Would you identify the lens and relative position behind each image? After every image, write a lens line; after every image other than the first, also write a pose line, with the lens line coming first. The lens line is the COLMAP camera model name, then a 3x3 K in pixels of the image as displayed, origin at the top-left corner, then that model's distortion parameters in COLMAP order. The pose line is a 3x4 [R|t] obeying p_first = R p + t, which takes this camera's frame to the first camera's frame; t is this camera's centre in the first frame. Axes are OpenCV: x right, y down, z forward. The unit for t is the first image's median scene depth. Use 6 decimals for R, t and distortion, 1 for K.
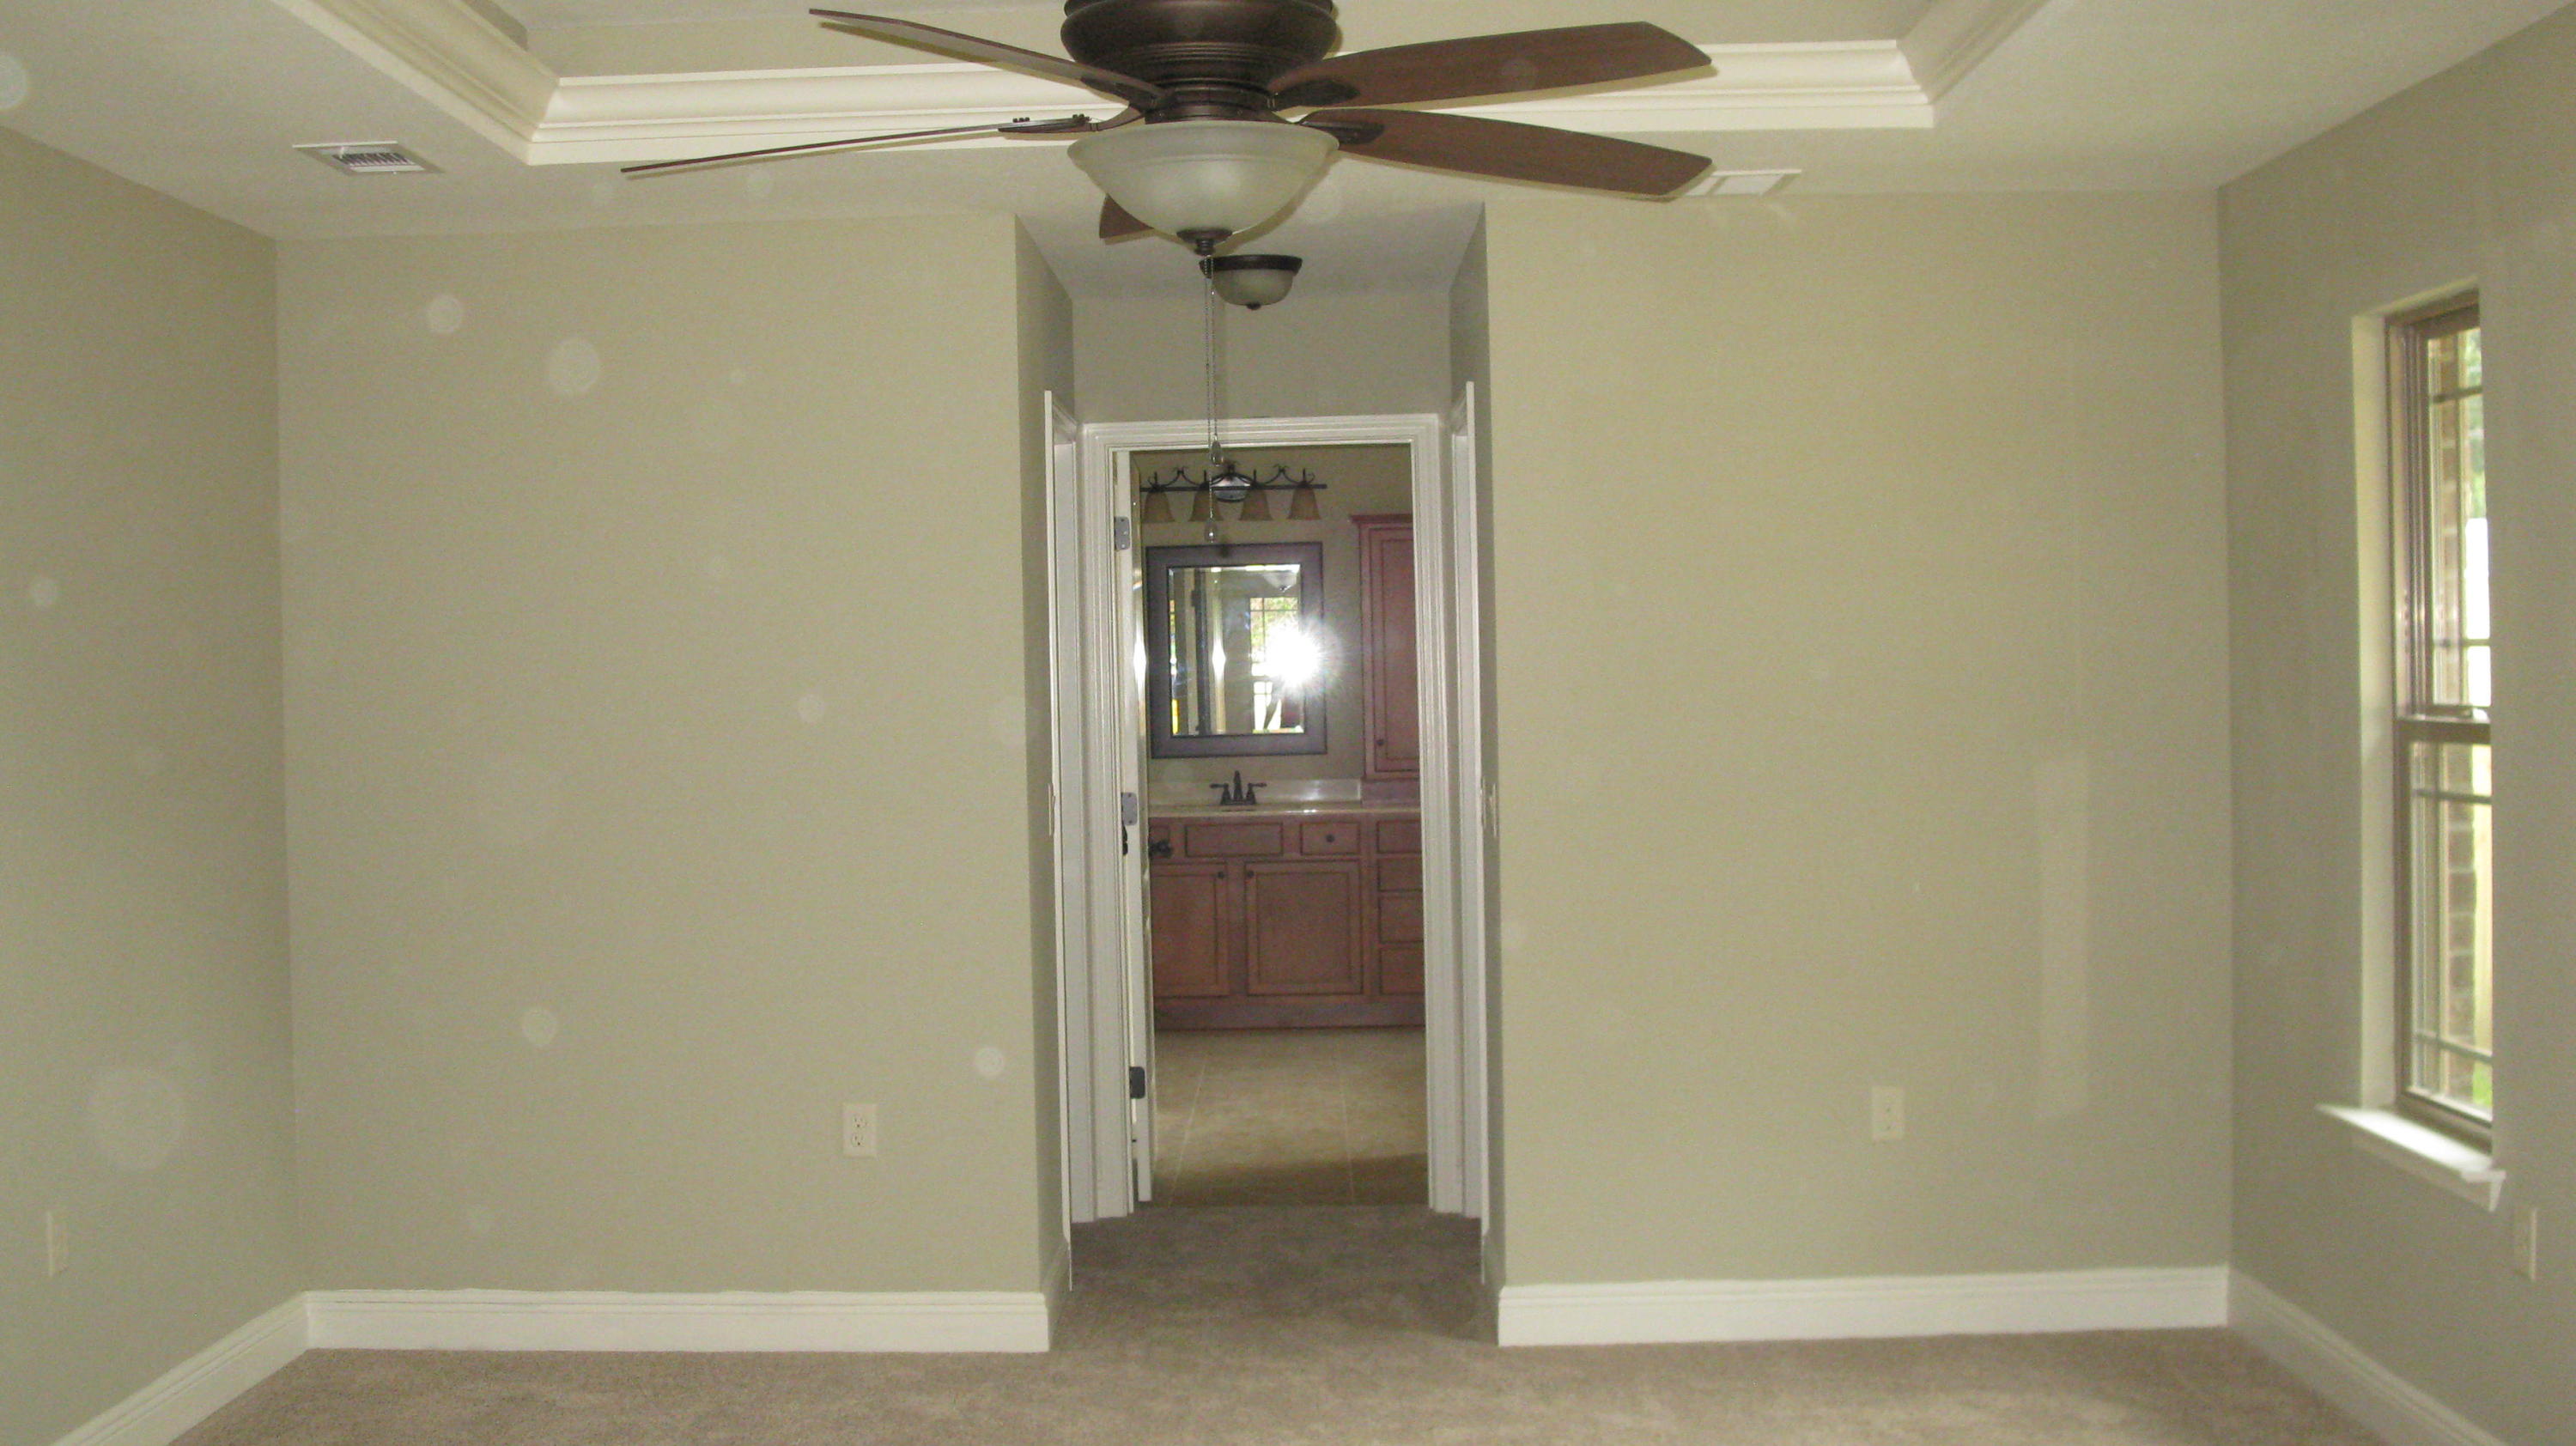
lens RADIAL K [[2856.3, 0, 1287.5], [0, 2856.3, 724.0], [0, 0, 1]] dist [0.090929, 0.000000]
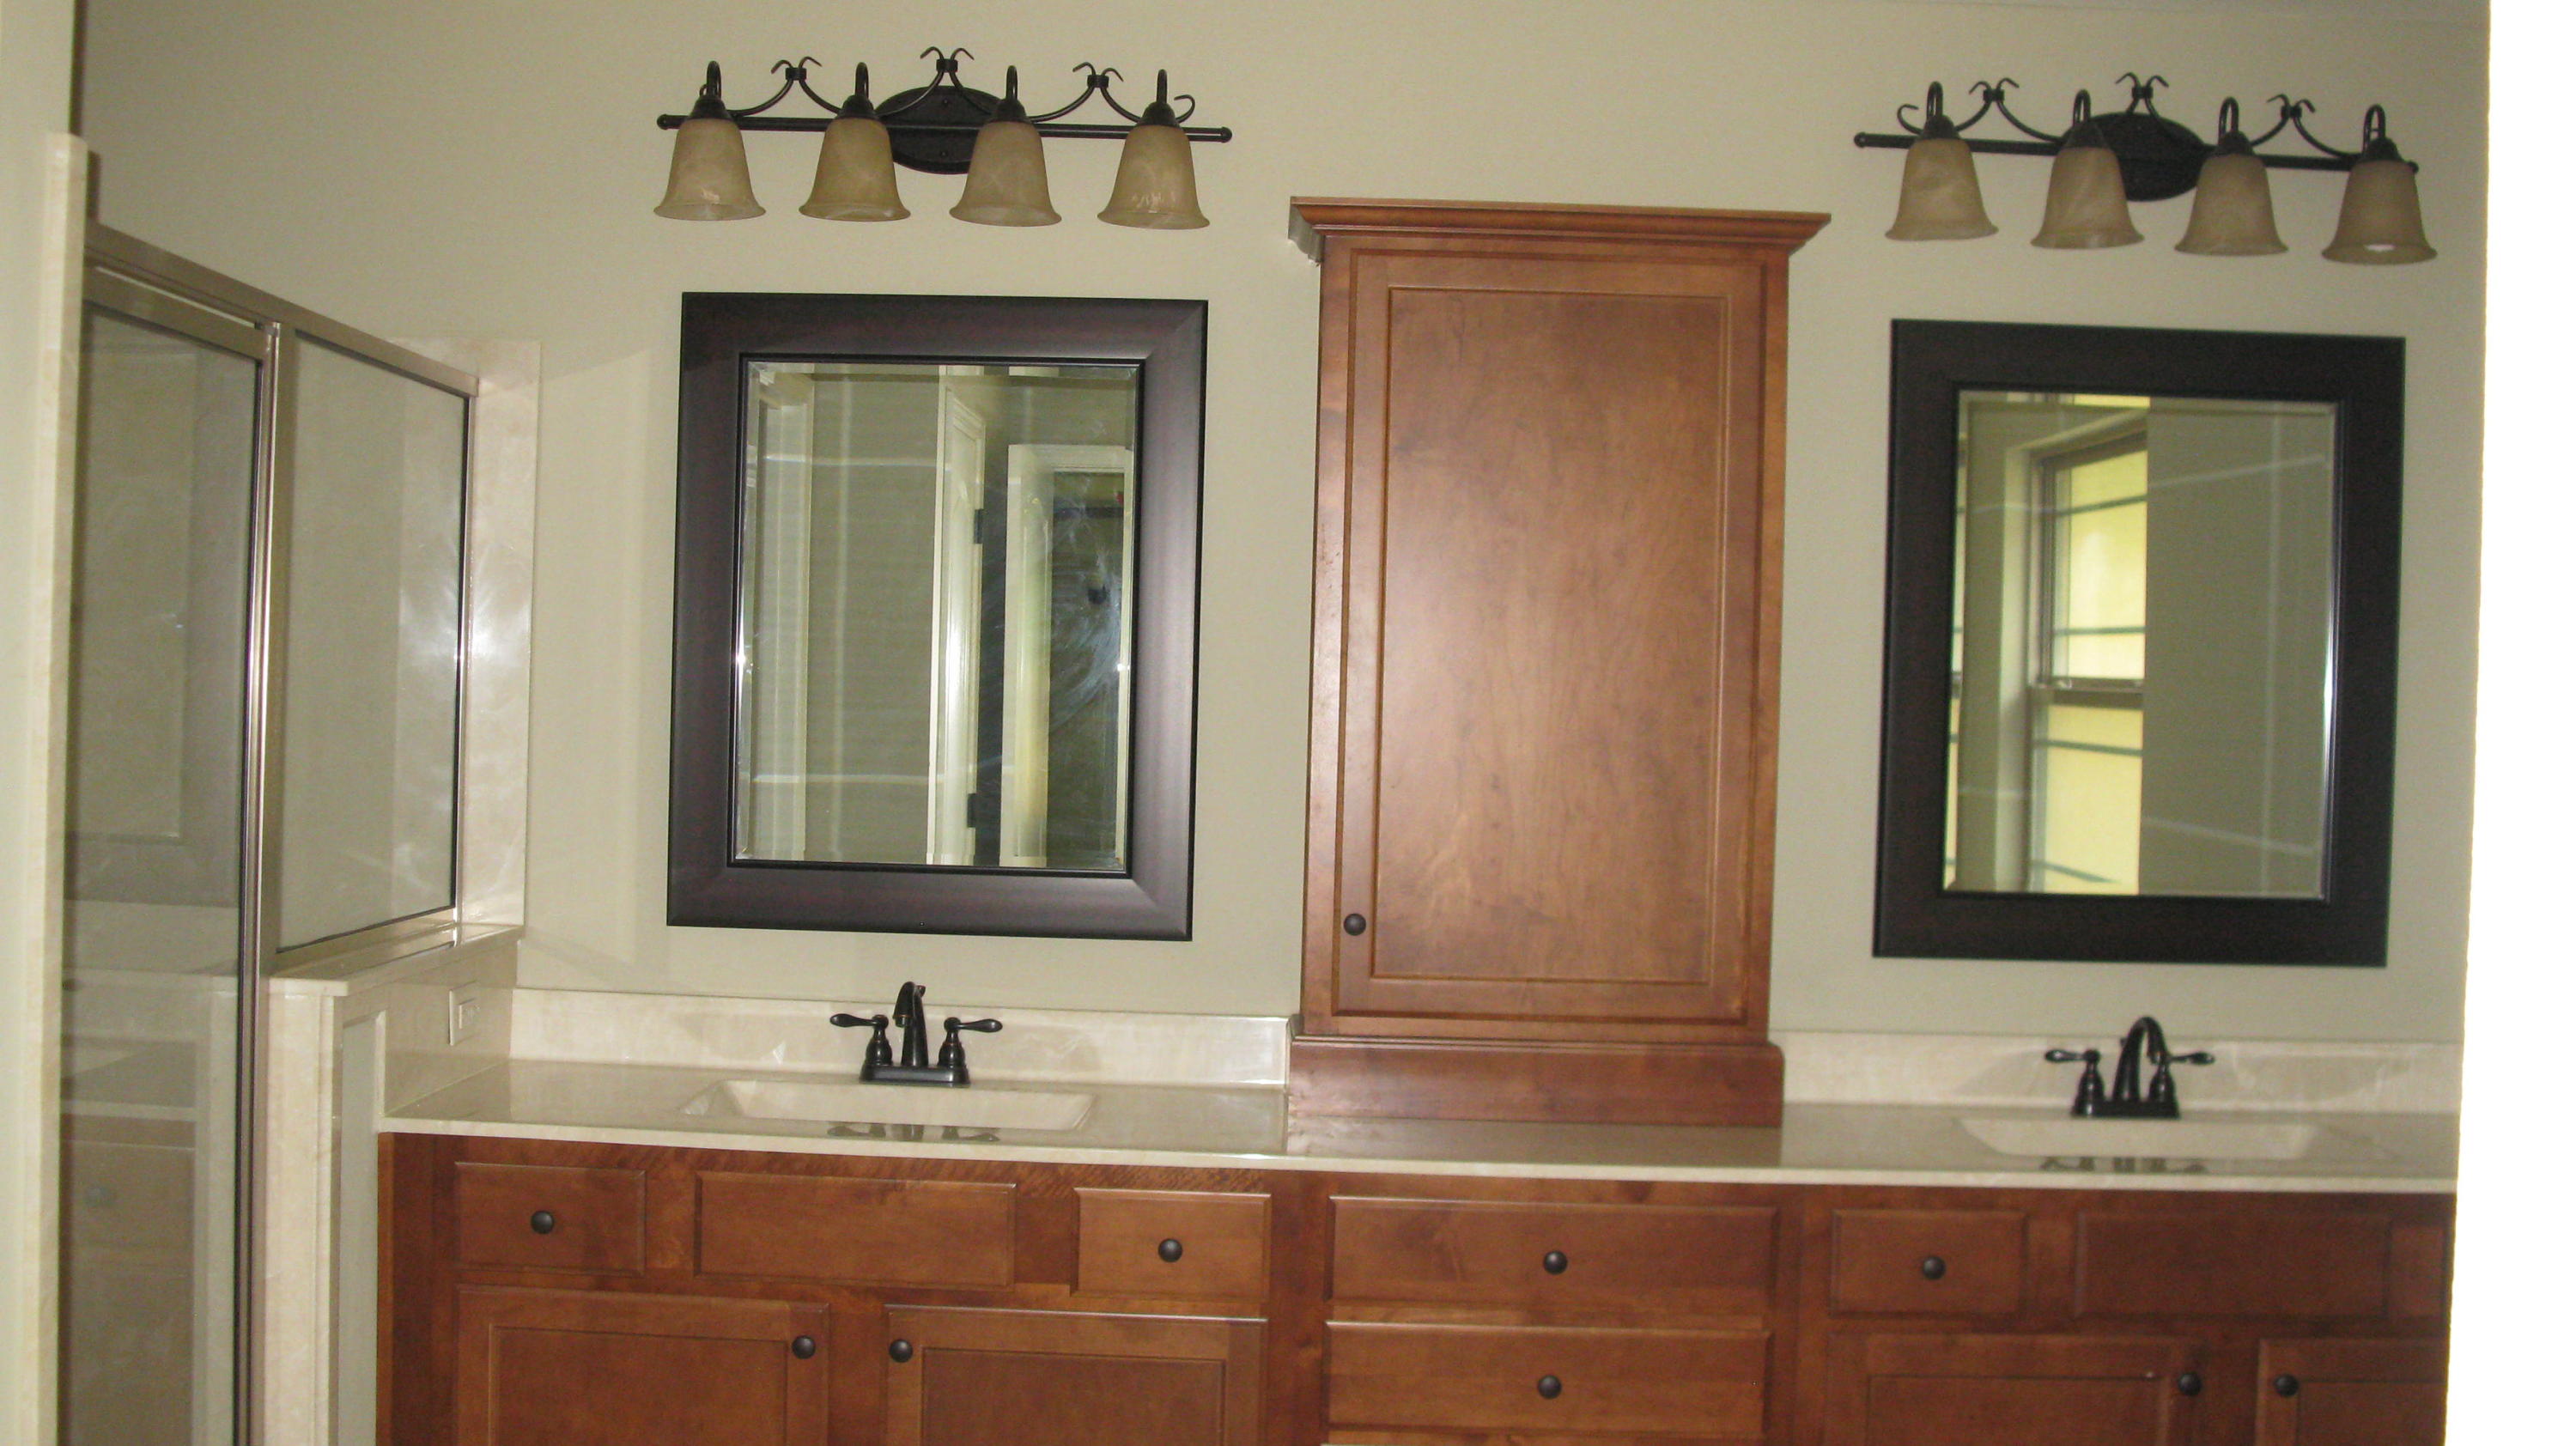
lens RADIAL K [[2856.3, 0, 1287.0], [0, 2856.3, 723.8], [0, 0, 1]] dist [0.090929, 0.000000]
pose [[0.998667, 0.050167, 0.012155, 0.019820], [-0.050013, 0.998668, -0.012659, -0.011096], [-0.012774, 0.012034, 0.999846, 0.668765]]
